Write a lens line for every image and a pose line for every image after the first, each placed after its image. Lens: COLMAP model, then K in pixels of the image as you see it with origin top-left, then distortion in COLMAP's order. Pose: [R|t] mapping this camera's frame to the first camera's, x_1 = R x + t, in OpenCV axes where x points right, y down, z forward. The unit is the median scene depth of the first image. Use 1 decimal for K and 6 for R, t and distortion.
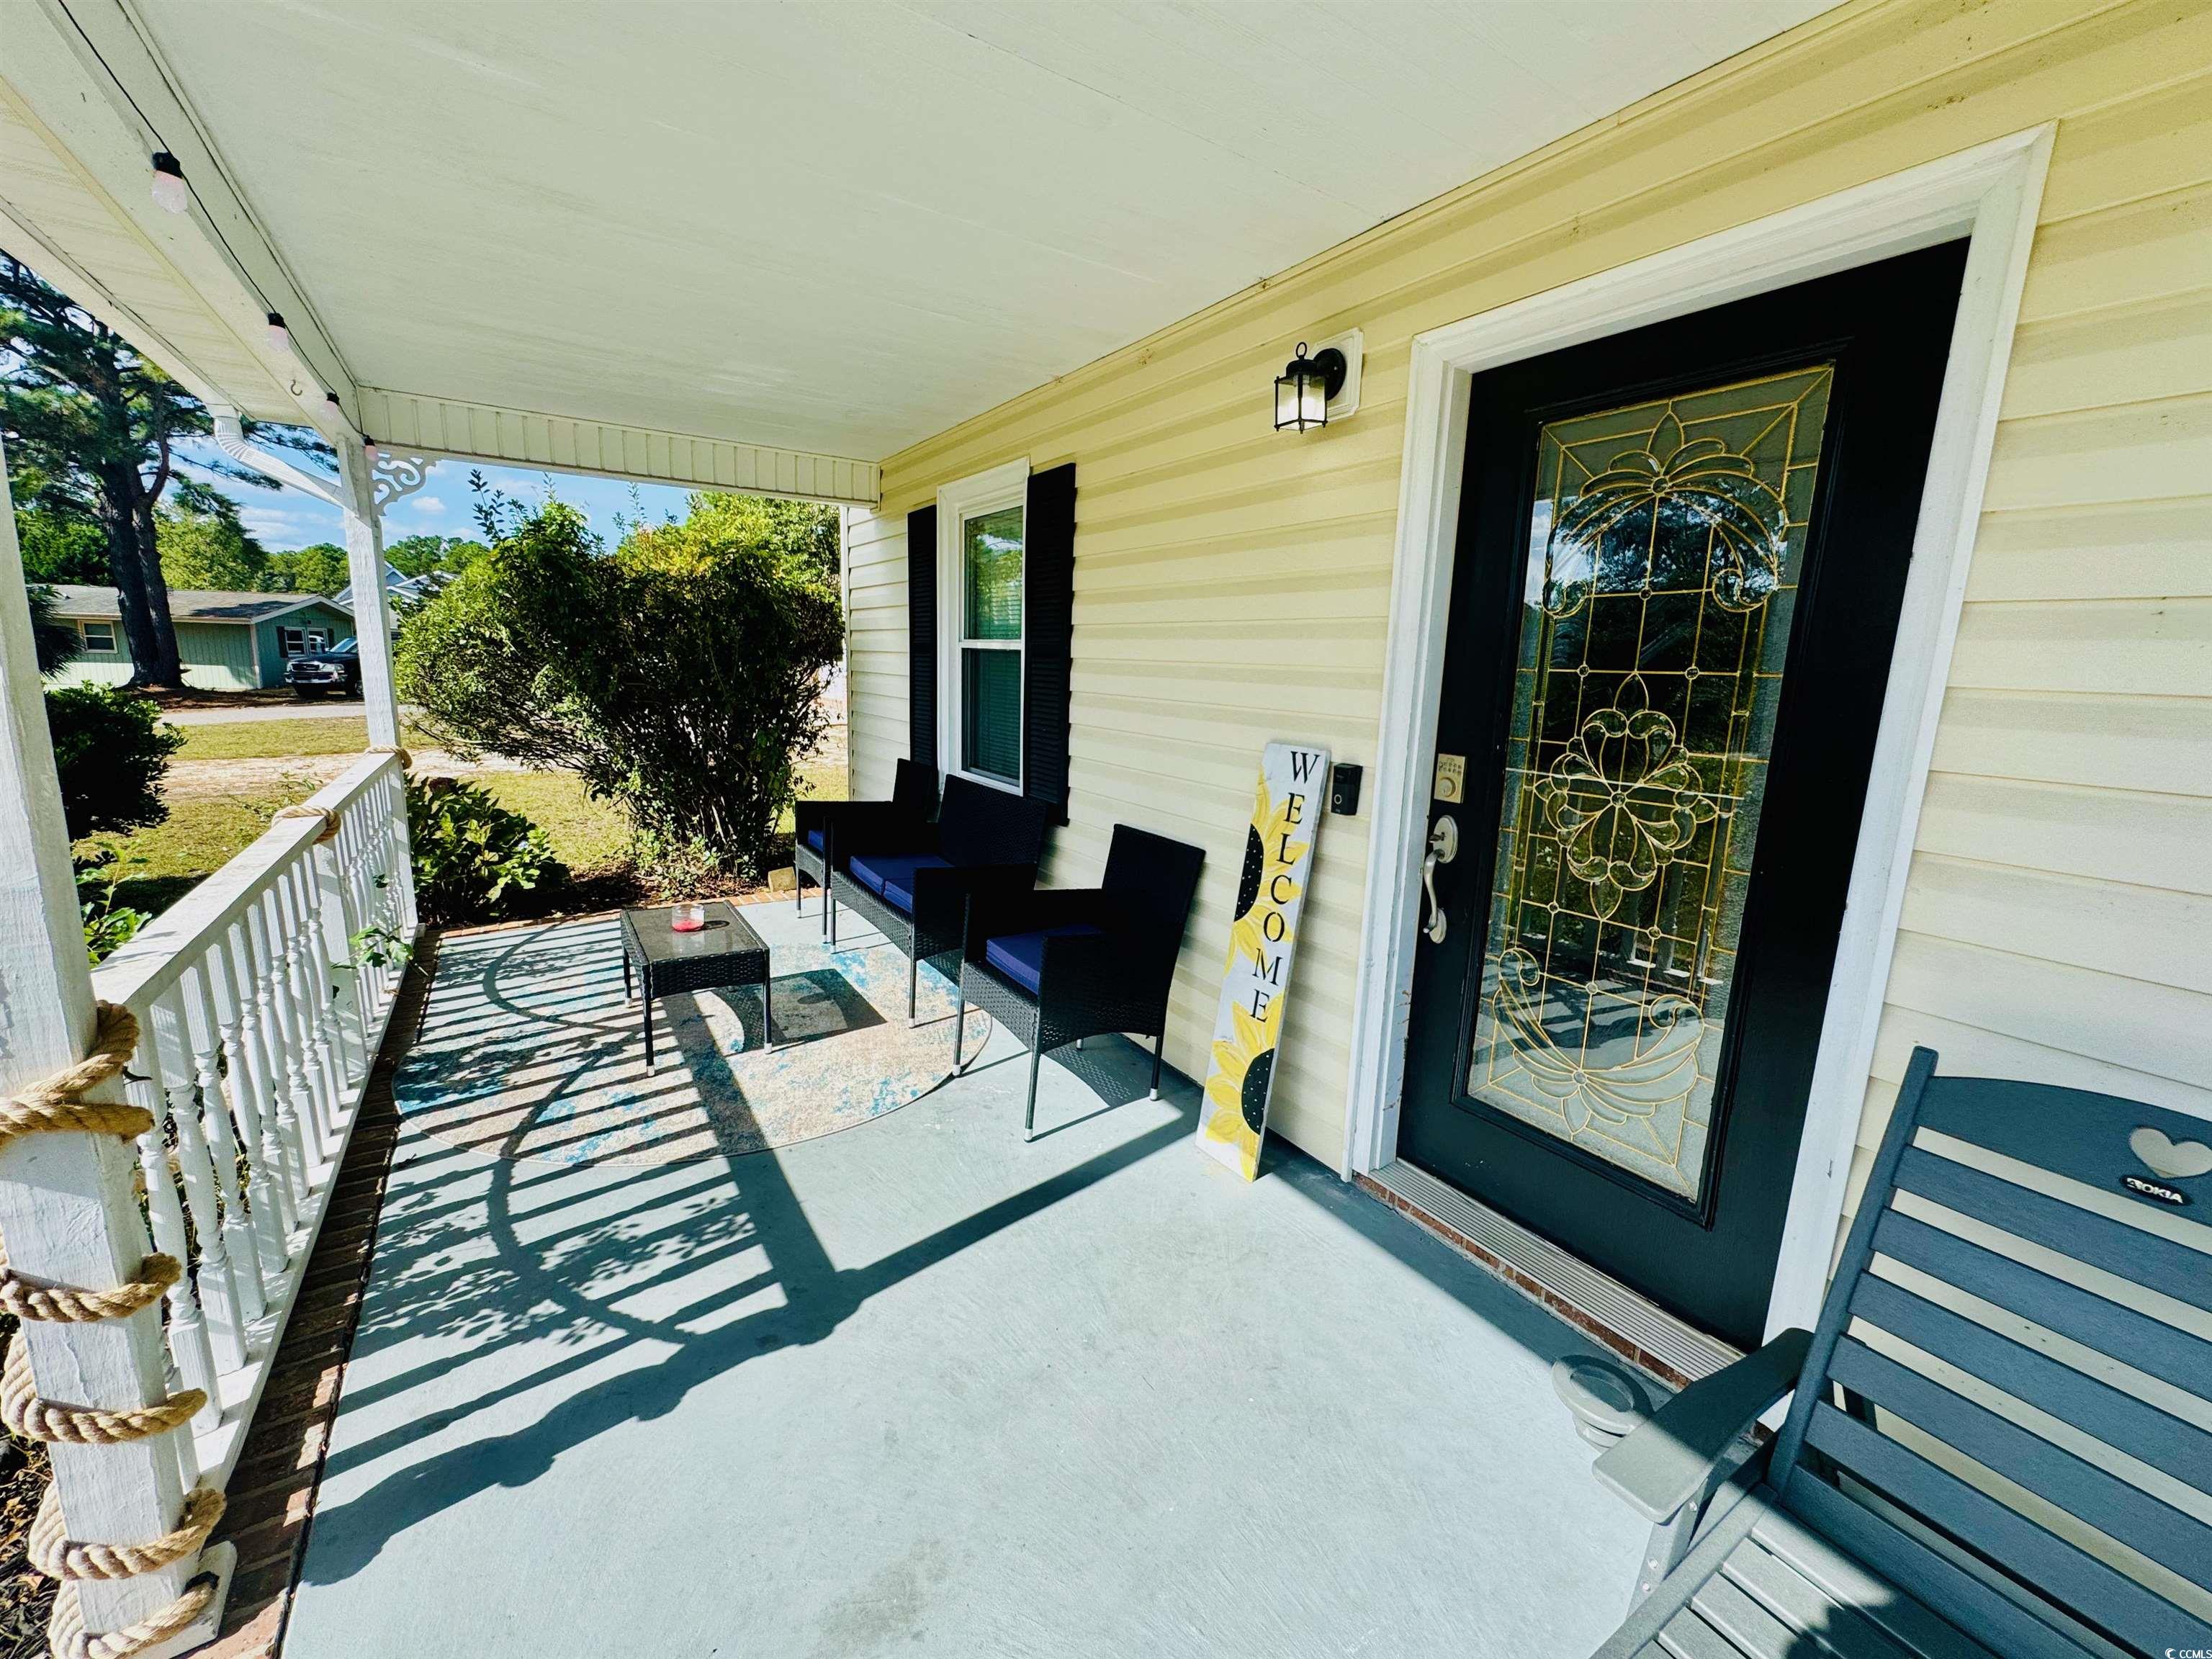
lens RADIAL K [[883.1, 0, 1108.8], [0, 883.1, 822.8], [0, 0, 1]] dist [-0.003066, -0.000239]
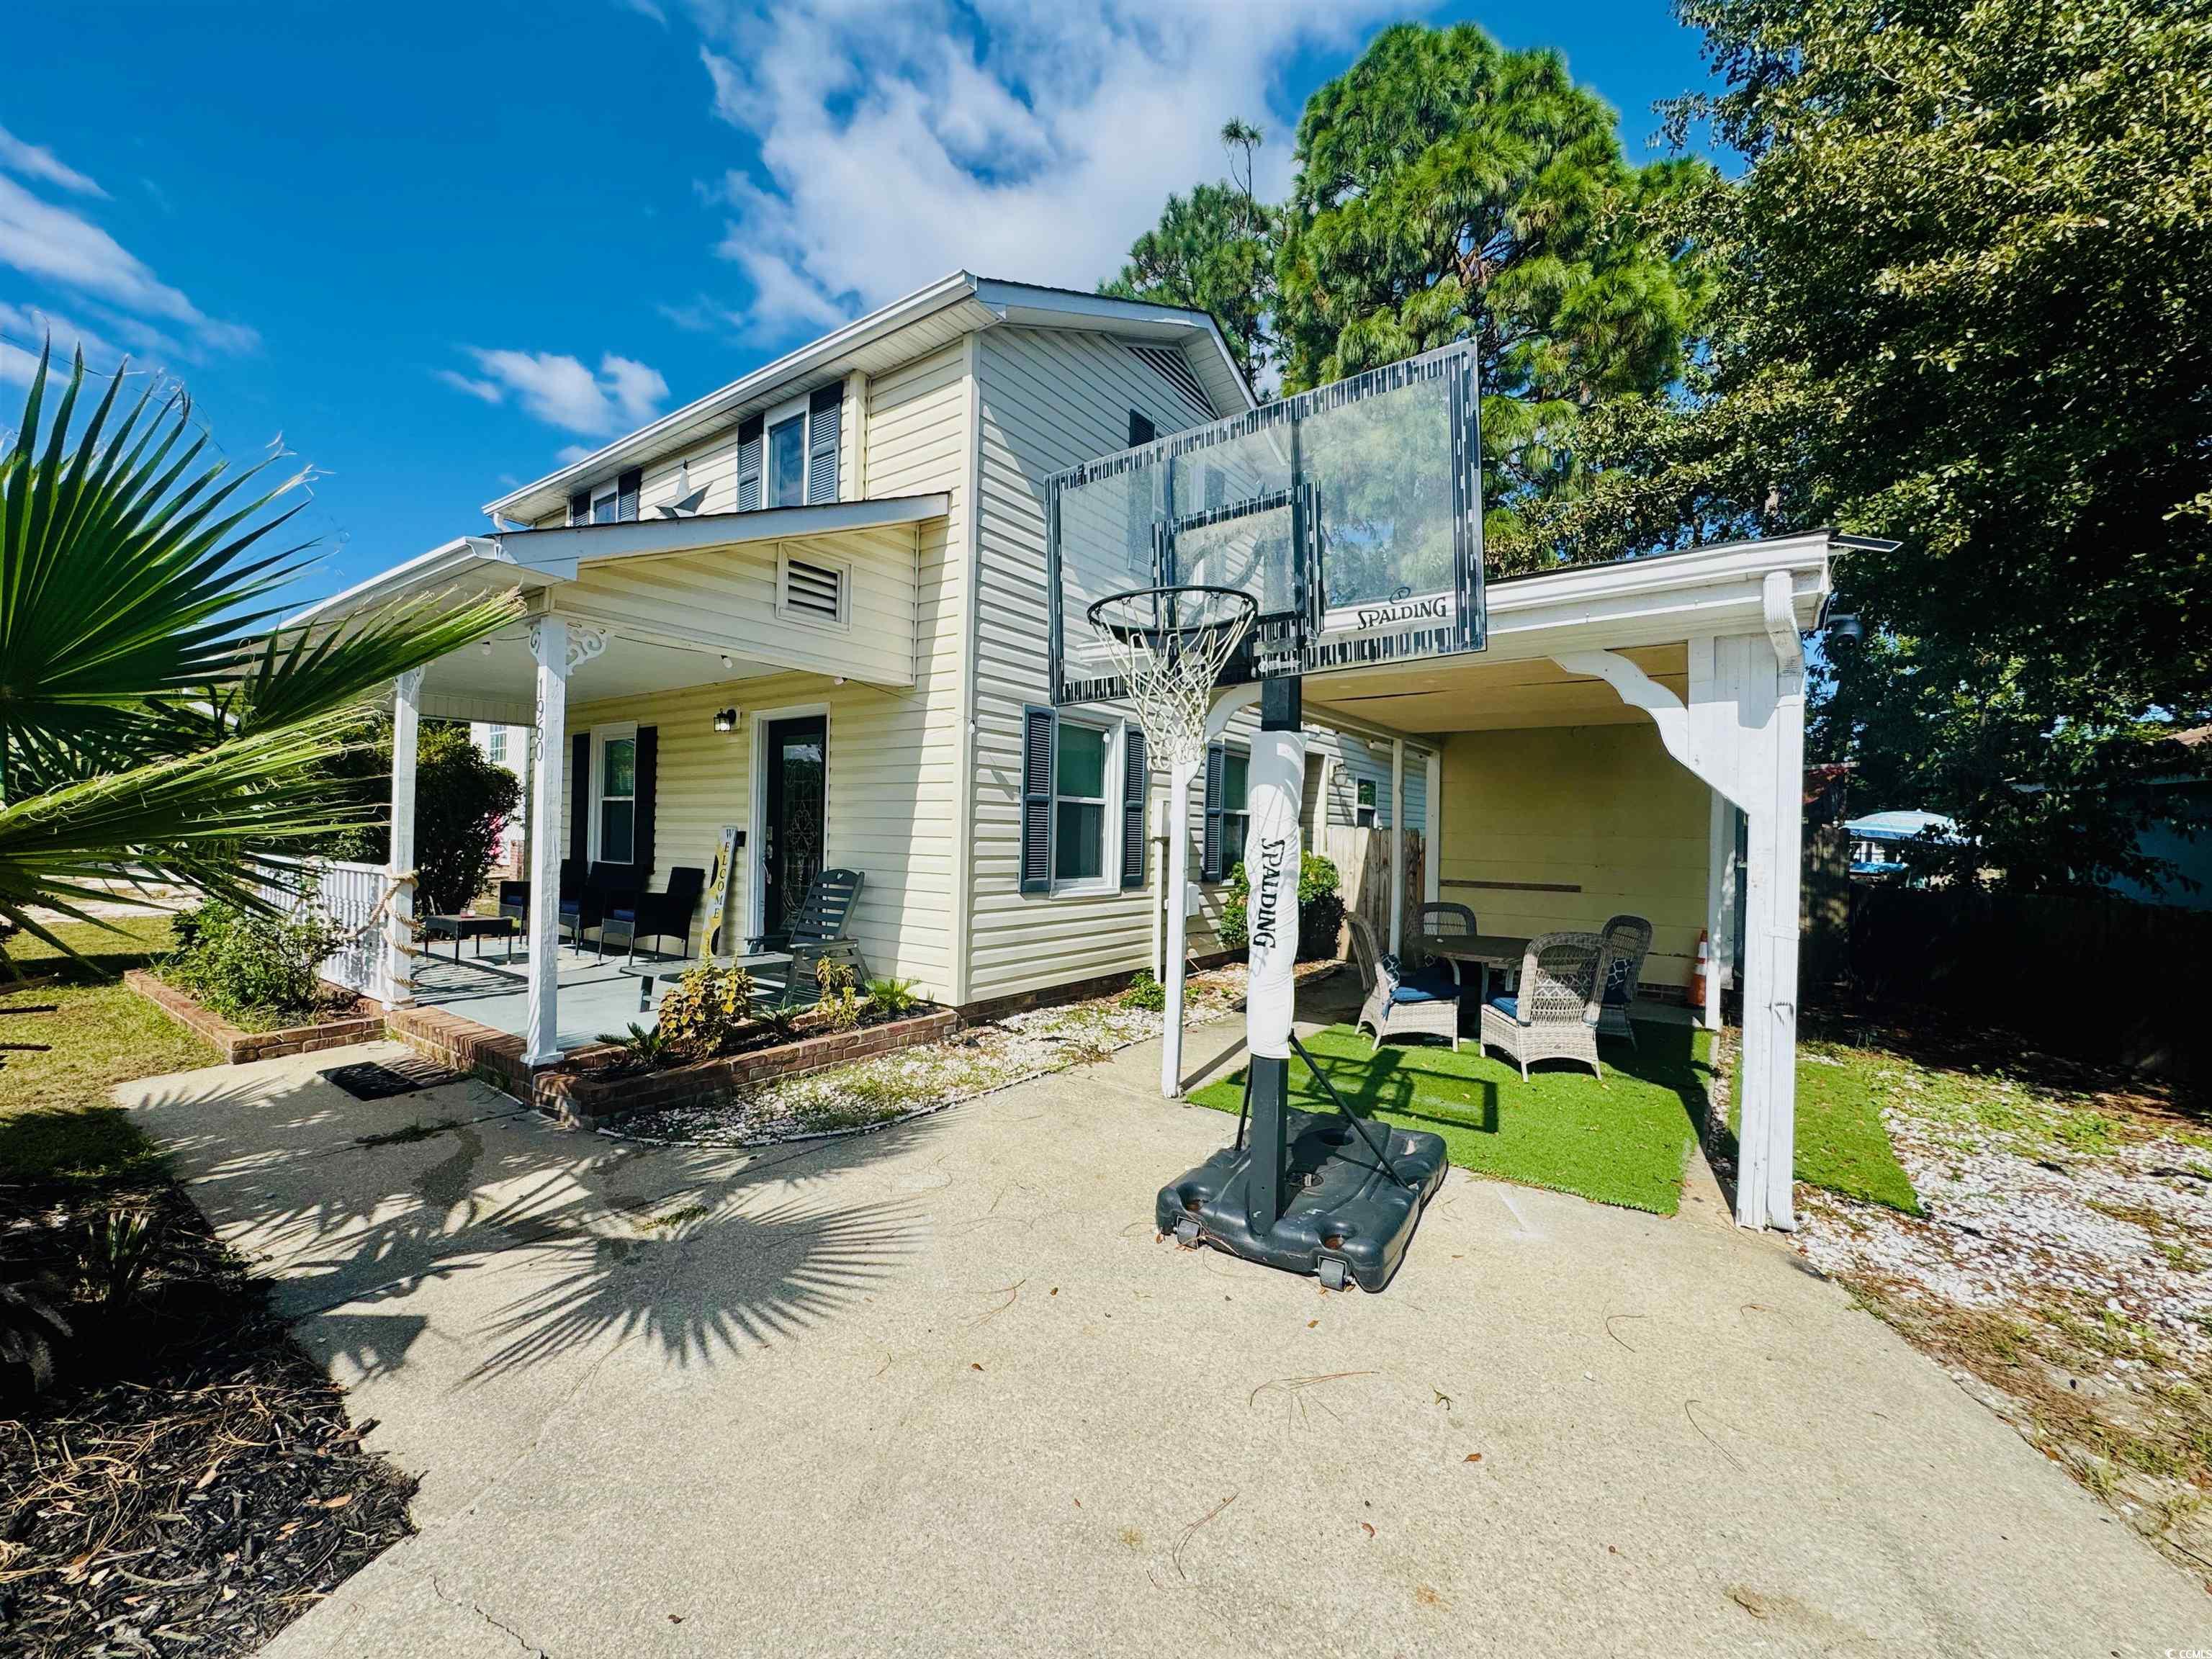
lens RADIAL K [[883.1, 0, 1108.8], [0, 883.1, 822.8], [0, 0, 1]] dist [-0.003066, -0.000239]
pose [[0.929466, -0.009427, 0.368788, 0.306544], [0.077623, 0.982291, -0.170527, 0.522324], [-0.360649, 0.187125, 0.913738, -2.288628]]
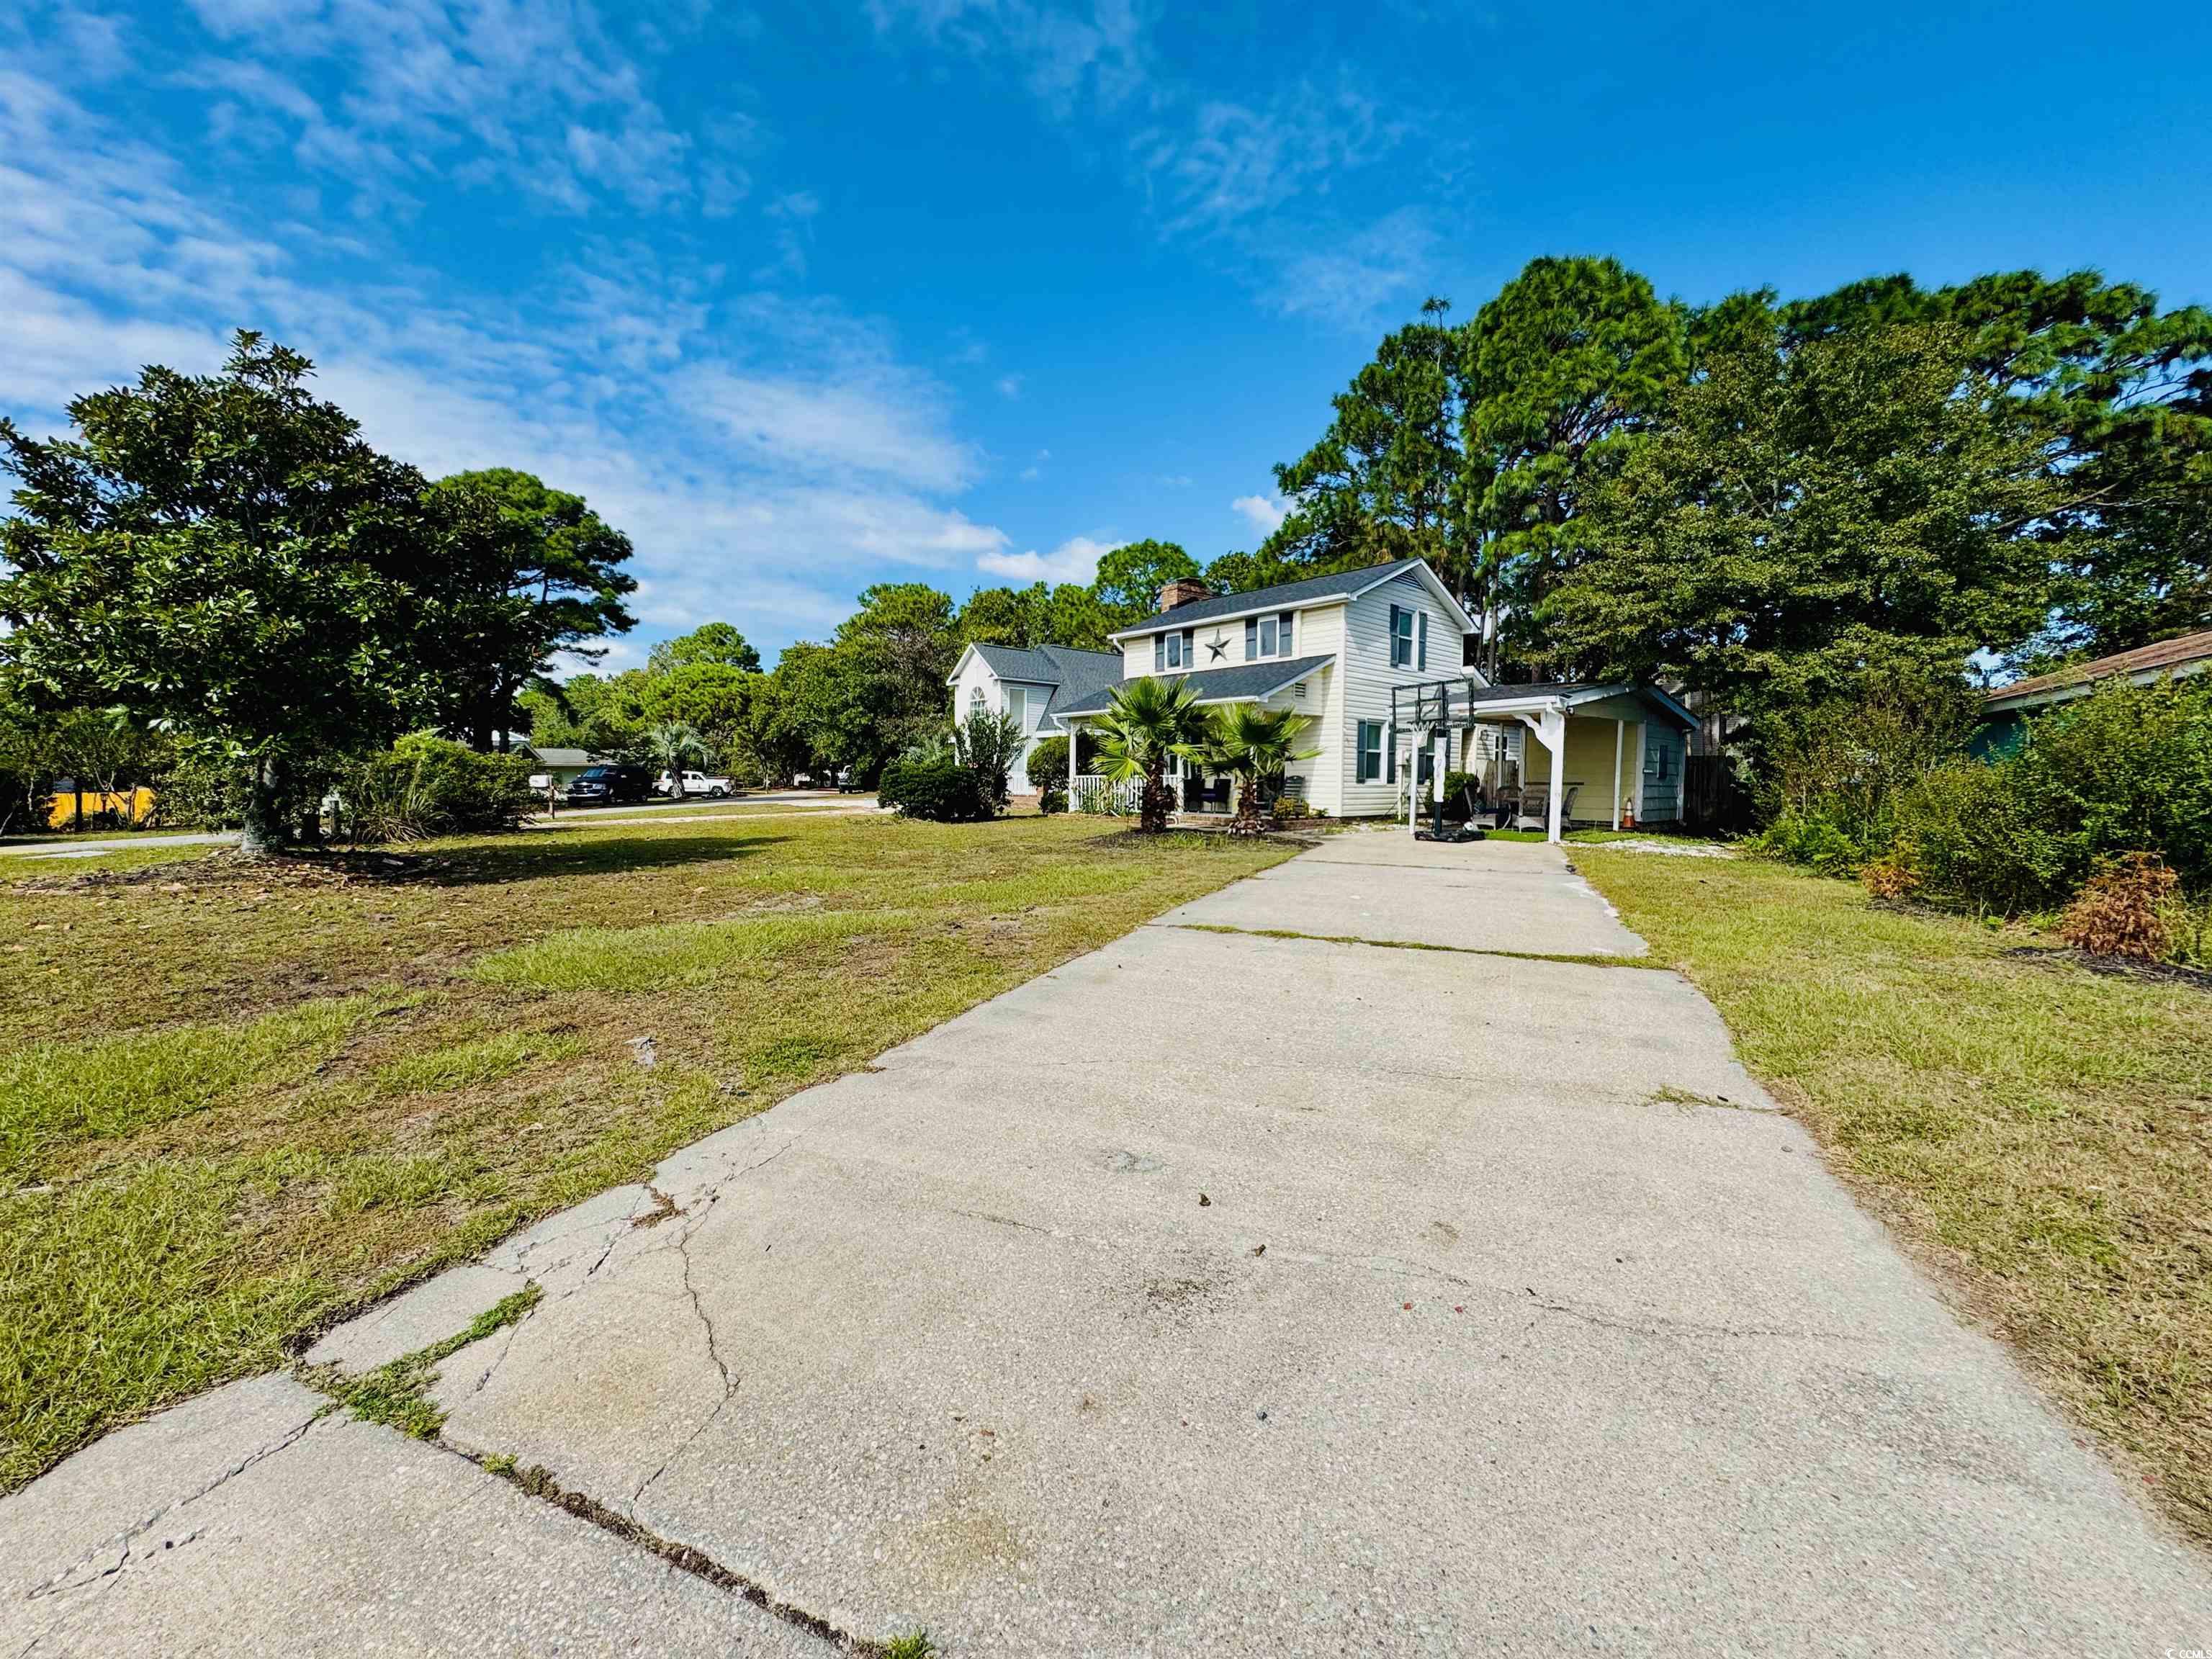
lens RADIAL K [[883.1, 0, 1108.8], [0, 883.1, 822.8], [0, 0, 1]] dist [-0.003066, -0.000239]
pose [[0.984873, -0.036399, 0.169414, -2.550579], [0.058635, 0.990019, -0.128158, 1.516671], [-0.163058, 0.136153, 0.977177, -7.150588]]
